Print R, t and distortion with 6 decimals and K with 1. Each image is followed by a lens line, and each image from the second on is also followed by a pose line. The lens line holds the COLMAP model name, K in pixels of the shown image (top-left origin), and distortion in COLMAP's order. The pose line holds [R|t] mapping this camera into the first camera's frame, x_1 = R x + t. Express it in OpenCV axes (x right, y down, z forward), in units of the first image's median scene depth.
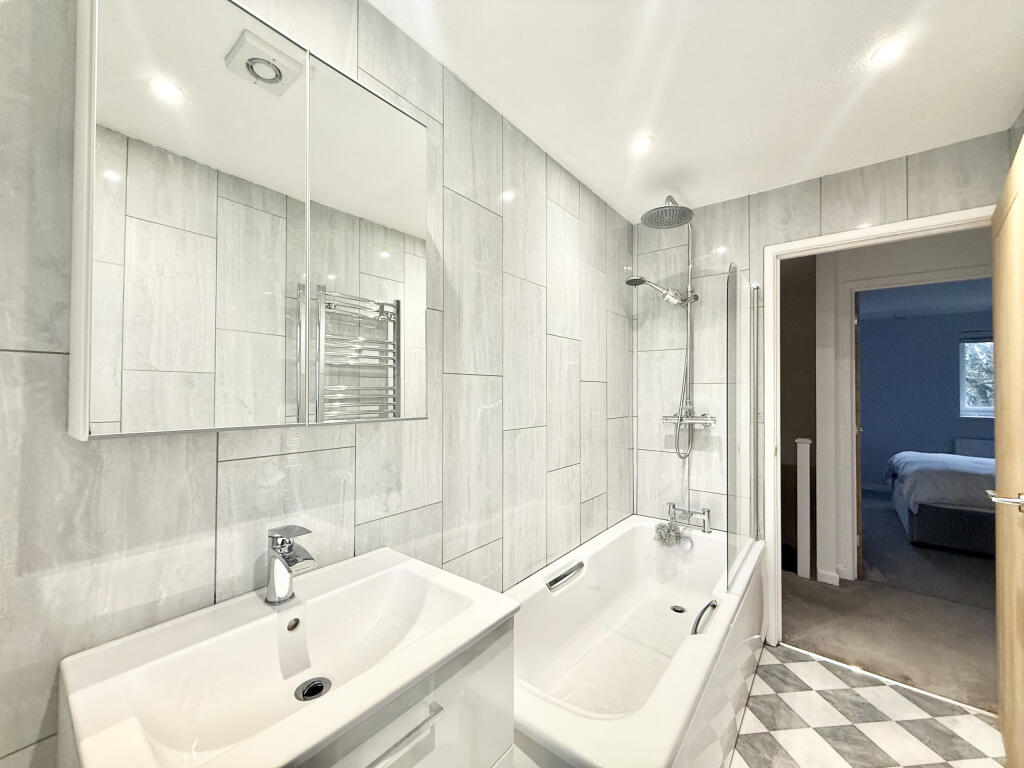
lens RADIAL K [[406.6, 0, 509.9], [0, 406.6, 384.2], [0, 0, 1]] dist [0.000561, 0.000198]
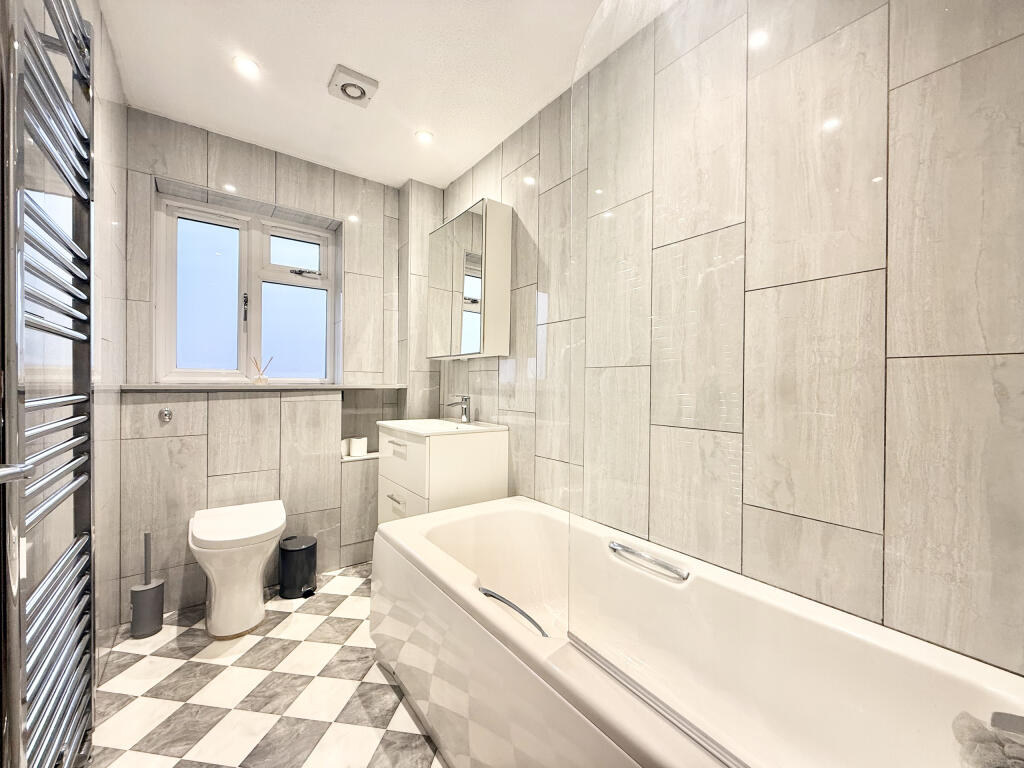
lens RADIAL K [[406.6, 0, 509.9], [0, 406.6, 384.2], [0, 0, 1]] dist [0.000561, 0.000198]
pose [[-0.253756, -0.010920, -0.967207, 1.065354], [0.001762, 0.999929, -0.011752, 0.169610], [0.967267, -0.004687, -0.253719, 1.076238]]
